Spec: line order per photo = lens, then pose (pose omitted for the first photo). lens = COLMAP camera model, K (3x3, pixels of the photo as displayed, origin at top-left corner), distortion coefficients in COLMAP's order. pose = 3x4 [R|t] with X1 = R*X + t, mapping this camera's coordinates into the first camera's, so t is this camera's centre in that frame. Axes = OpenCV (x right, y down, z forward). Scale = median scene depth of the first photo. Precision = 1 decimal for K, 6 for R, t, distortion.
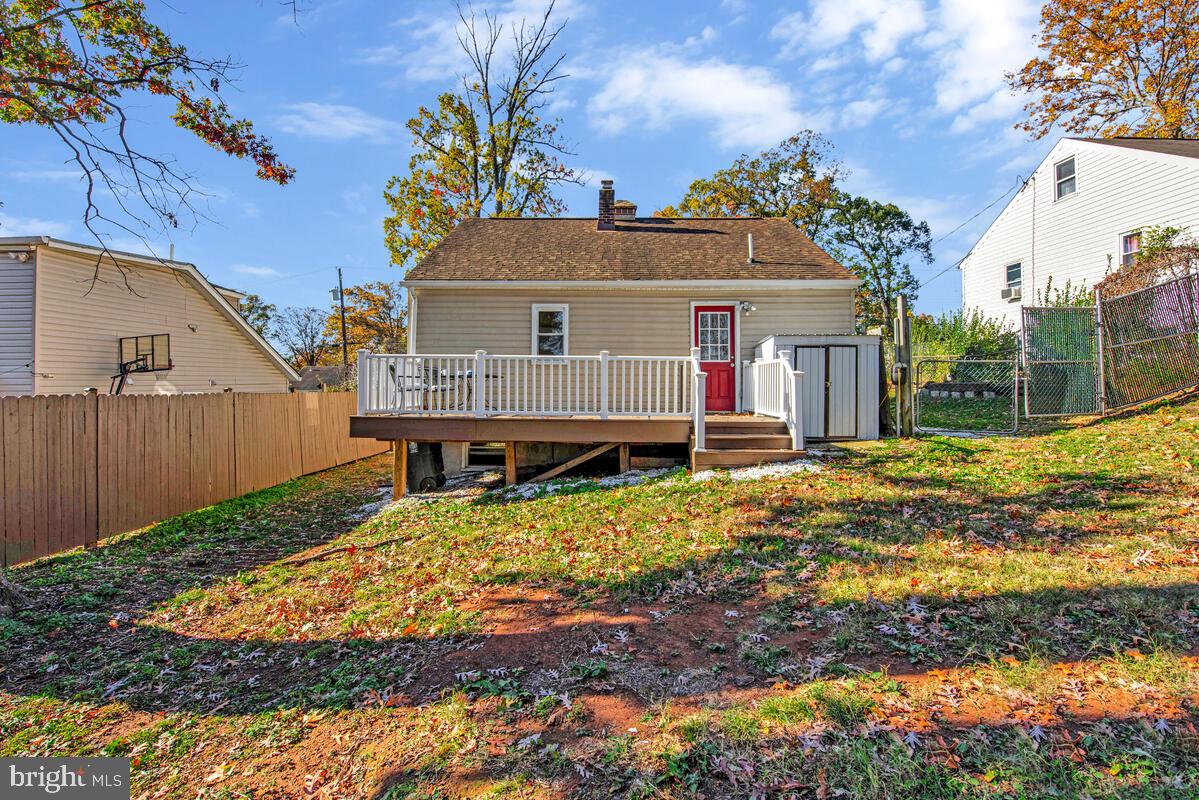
lens RADIAL K [[521.3, 0, 606.2], [0, 521.3, 381.8], [0, 0, 1]] dist [-0.016203, -0.000030]
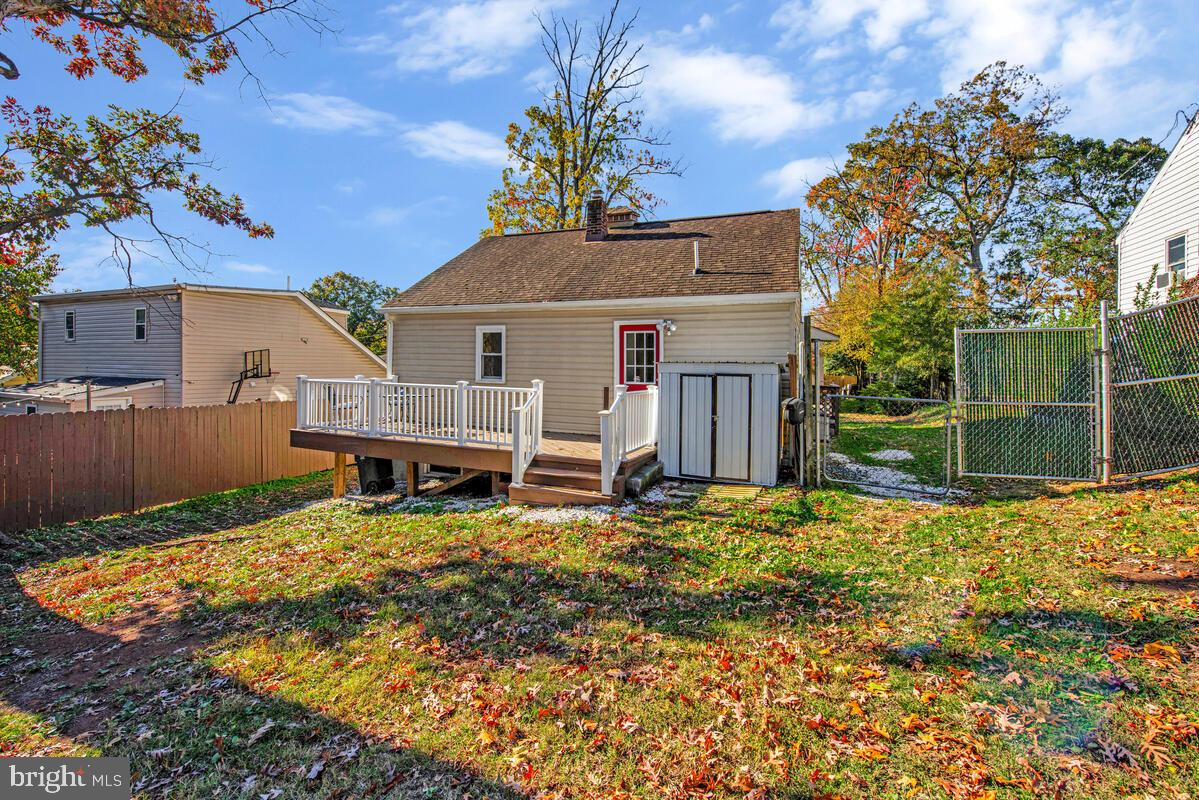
lens RADIAL K [[537.9, 0, 598.4], [0, 537.9, 376.5], [0, 0, 1]] dist [-0.019635, -0.000310]
pose [[0.928654, 0.017426, -0.370536, 0.497989], [-0.010640, 0.999736, 0.020352, -0.071094], [0.370793, -0.014958, 0.928595, 0.070082]]
